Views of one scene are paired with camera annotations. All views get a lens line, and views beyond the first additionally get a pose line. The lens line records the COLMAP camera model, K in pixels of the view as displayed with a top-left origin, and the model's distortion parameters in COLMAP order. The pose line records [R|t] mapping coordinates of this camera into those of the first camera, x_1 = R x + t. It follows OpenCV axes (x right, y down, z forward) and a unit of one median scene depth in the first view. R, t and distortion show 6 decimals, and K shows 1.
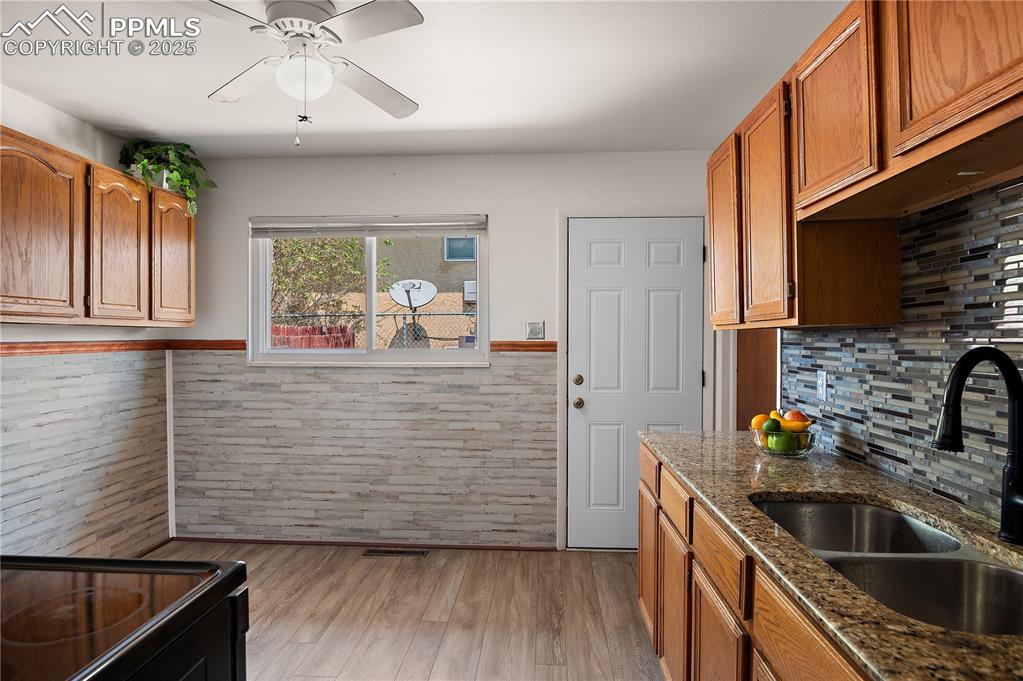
lens RADIAL K [[566.6, 0, 511.5], [0, 566.6, 340.5], [0, 0, 1]] dist [-0.004194, -0.008002]
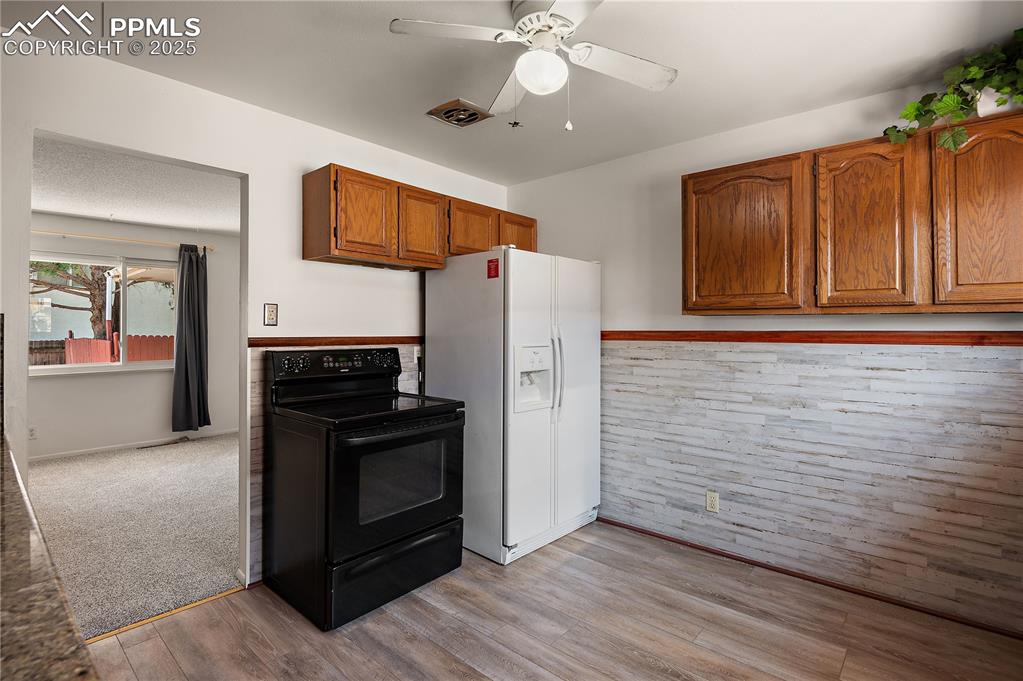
lens RADIAL K [[506.7, 0, 509.5], [0, 506.7, 319.7], [0, 0, 1]] dist [-0.001968, -0.000534]
pose [[-0.613952, -0.011470, -0.789260, 0.337837], [-0.006276, 0.999934, -0.009650, -0.006772], [0.789318, -0.000972, -0.613984, 1.283886]]
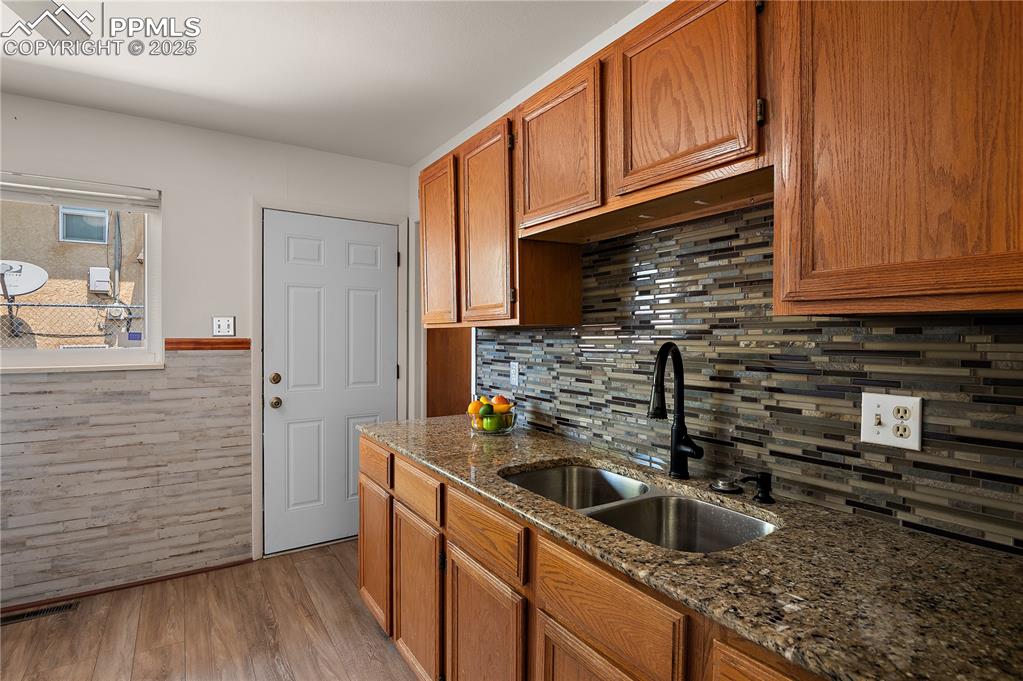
lens RADIAL K [[506.1, 0, 511.5], [0, 506.1, 340.5], [0, 0, 1]] dist [-0.000231, -0.014942]
pose [[0.802275, -0.005387, 0.596931, -0.109514], [0.001447, 0.999974, 0.007080, -0.000934], [-0.596953, -0.004817, 0.802261, 0.108667]]
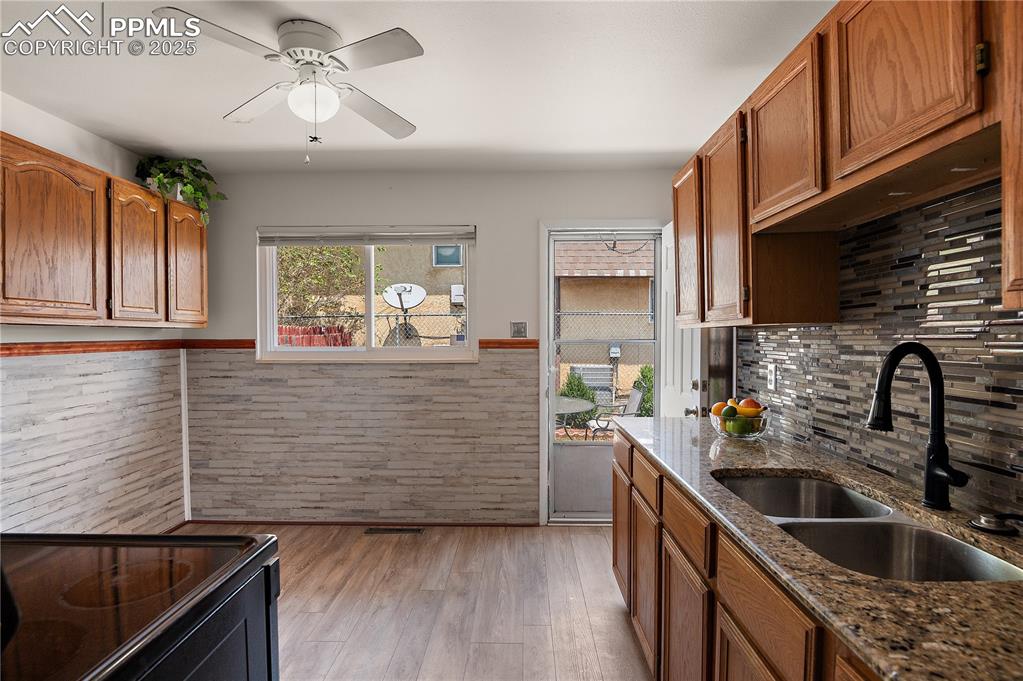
lens RADIAL K [[515.0, 0, 511.9], [0, 515.0, 343.5], [0, 0, 1]] dist [0.000904, -0.011716]
pose [[0.999275, -0.004983, 0.037756, -0.016294], [0.004632, 0.999945, 0.009377, -0.000033], [-0.037801, -0.009195, 0.999243, -0.020413]]
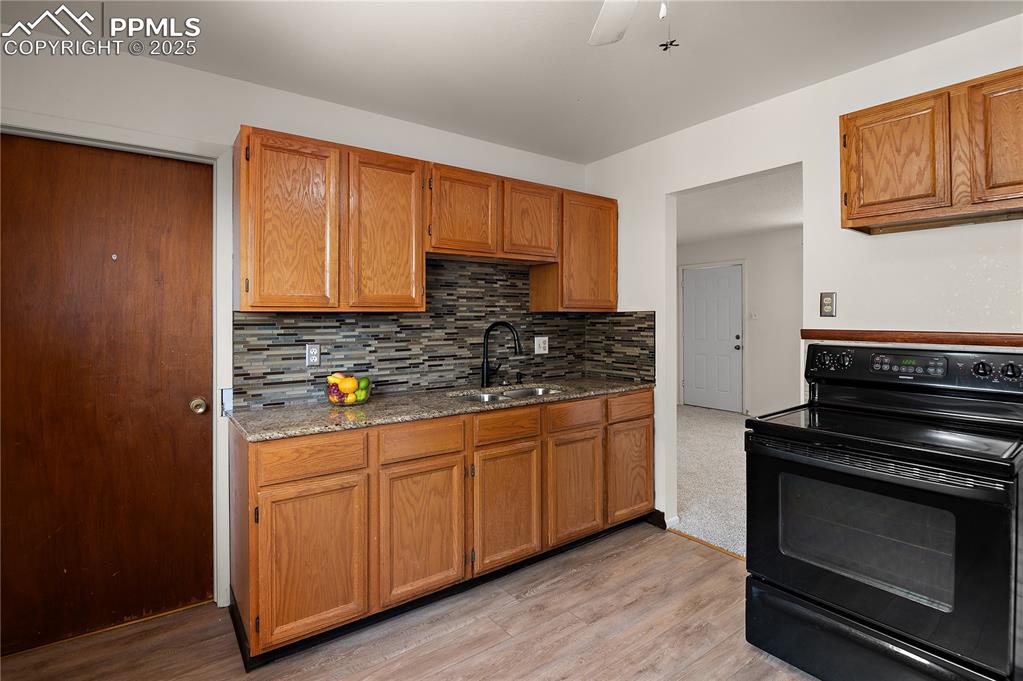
lens RADIAL K [[506.7, 0, 509.5], [0, 506.7, 319.7], [0, 0, 1]] dist [-0.001968, -0.000534]
pose [[-0.640941, 0.000890, 0.767590, -0.626583], [0.008420, 0.999947, 0.005871, -0.006293], [-0.767544, 0.010227, -0.640915, 1.322787]]
